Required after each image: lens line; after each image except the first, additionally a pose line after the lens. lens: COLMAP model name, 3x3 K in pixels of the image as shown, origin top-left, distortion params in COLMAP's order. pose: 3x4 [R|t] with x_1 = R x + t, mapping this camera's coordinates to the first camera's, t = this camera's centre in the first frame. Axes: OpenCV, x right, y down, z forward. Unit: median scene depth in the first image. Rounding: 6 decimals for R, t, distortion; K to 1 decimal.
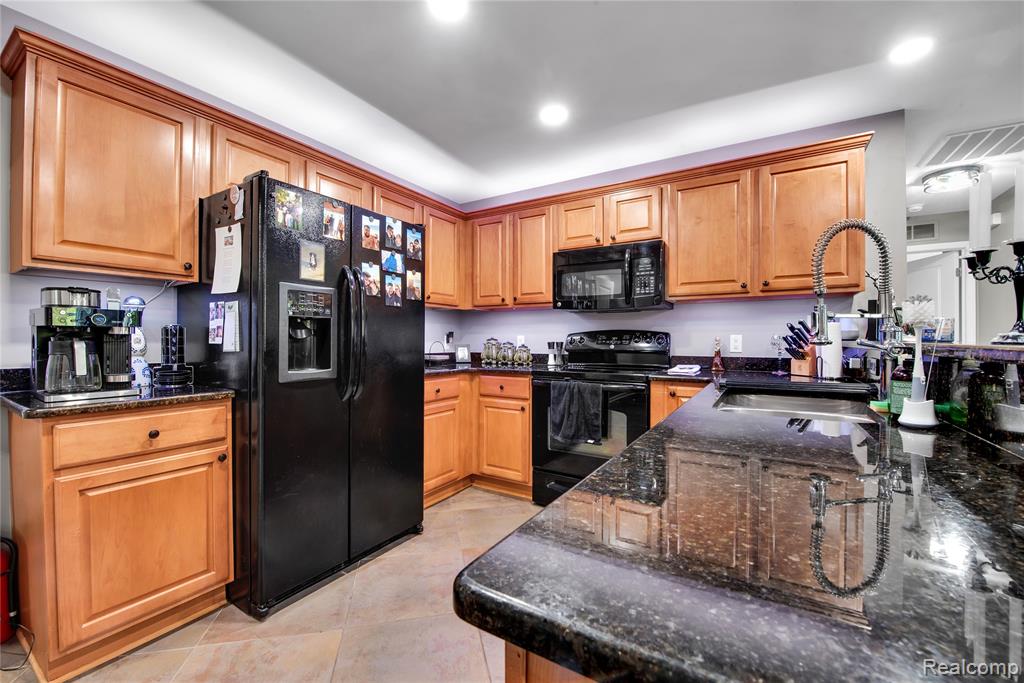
lens RADIAL K [[426.2, 0, 524.6], [0, 426.2, 343.5], [0, 0, 1]] dist [-0.010413, -0.000320]
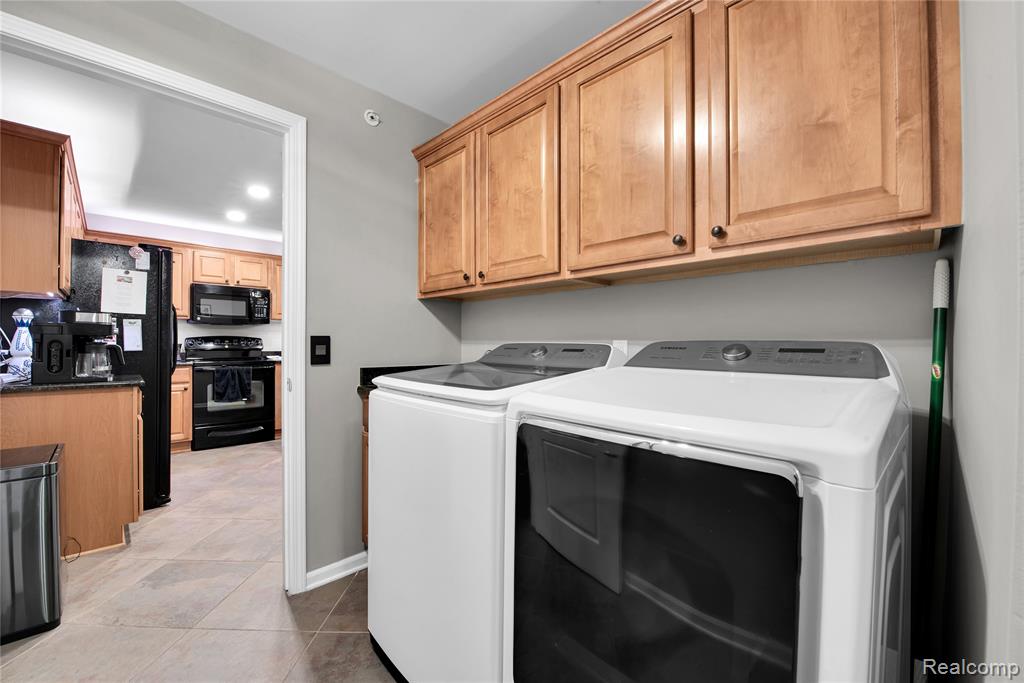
lens RADIAL K [[426.2, 0, 524.6], [0, 426.2, 343.5], [0, 0, 1]] dist [-0.010413, -0.000320]
pose [[0.238866, -0.004051, 0.971044, -1.191780], [0.003441, 0.999989, 0.003325, -0.006118], [-0.971046, 0.002547, 0.238877, -0.520942]]
